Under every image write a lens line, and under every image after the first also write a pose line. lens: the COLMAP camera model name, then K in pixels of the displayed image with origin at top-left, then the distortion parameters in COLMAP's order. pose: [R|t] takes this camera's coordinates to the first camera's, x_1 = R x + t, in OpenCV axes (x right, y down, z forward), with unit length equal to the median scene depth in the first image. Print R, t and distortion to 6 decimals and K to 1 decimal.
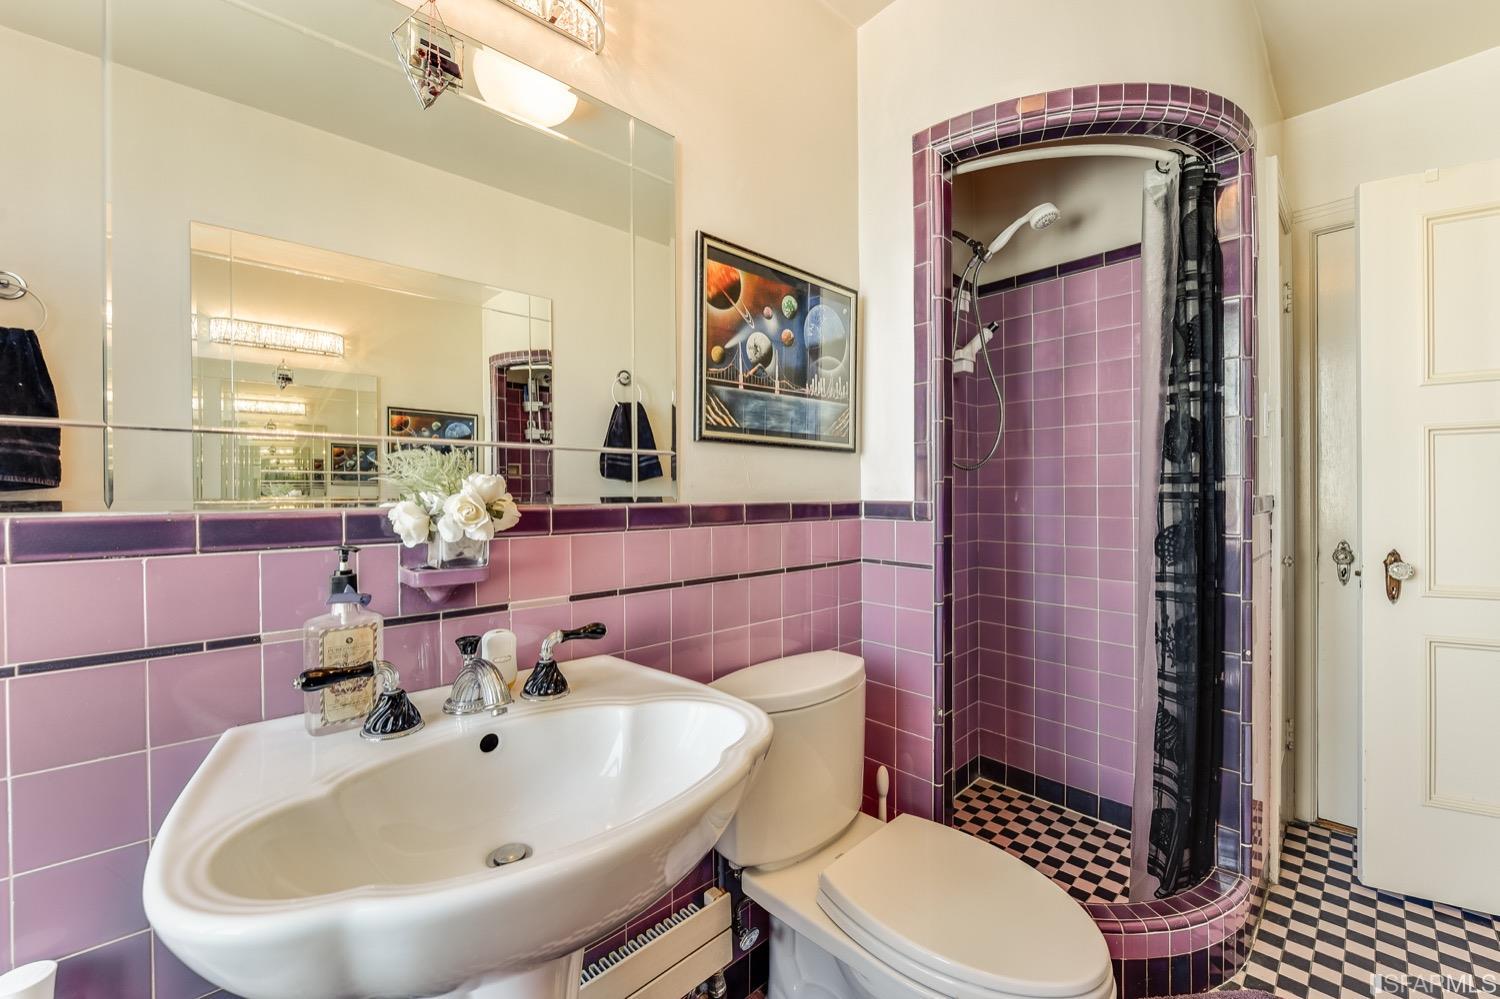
lens RADIAL K [[621.0, 0, 749.8], [0, 621.0, 490.6], [0, 0, 1]] dist [-0.002579, -0.000452]
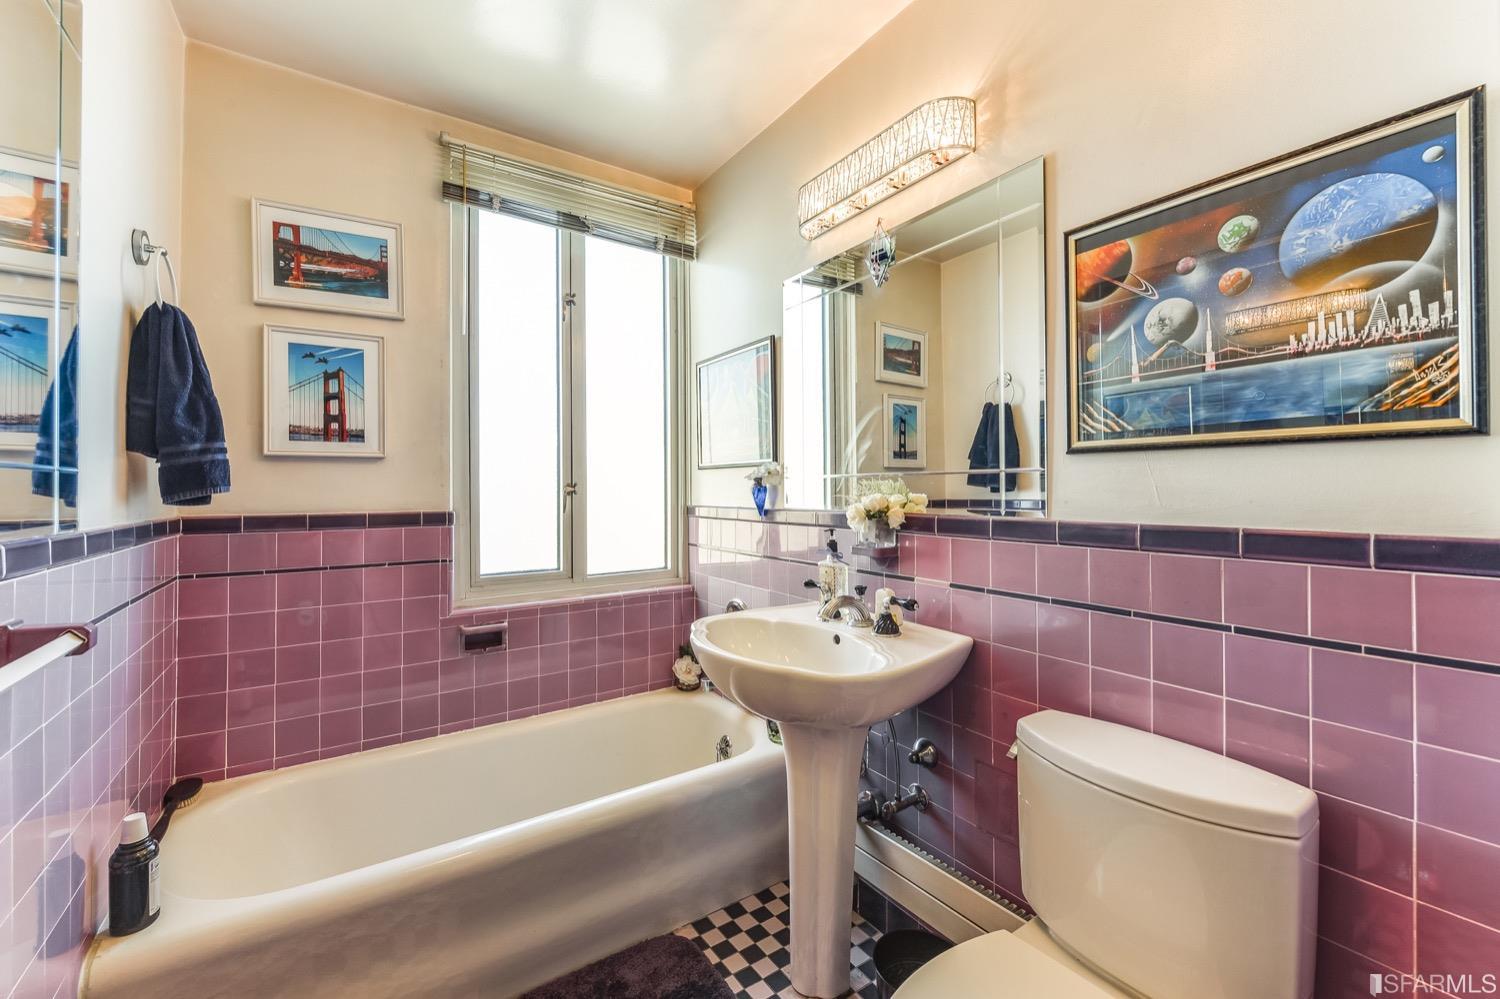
lens RADIAL K [[621.0, 0, 749.8], [0, 621.0, 490.6], [0, 0, 1]] dist [-0.002579, -0.000452]
pose [[-0.189761, 0.000986, -0.981830, 0.868481], [0.001018, 0.999999, 0.000808, -0.024026], [0.981830, -0.000846, -0.189762, 0.655880]]
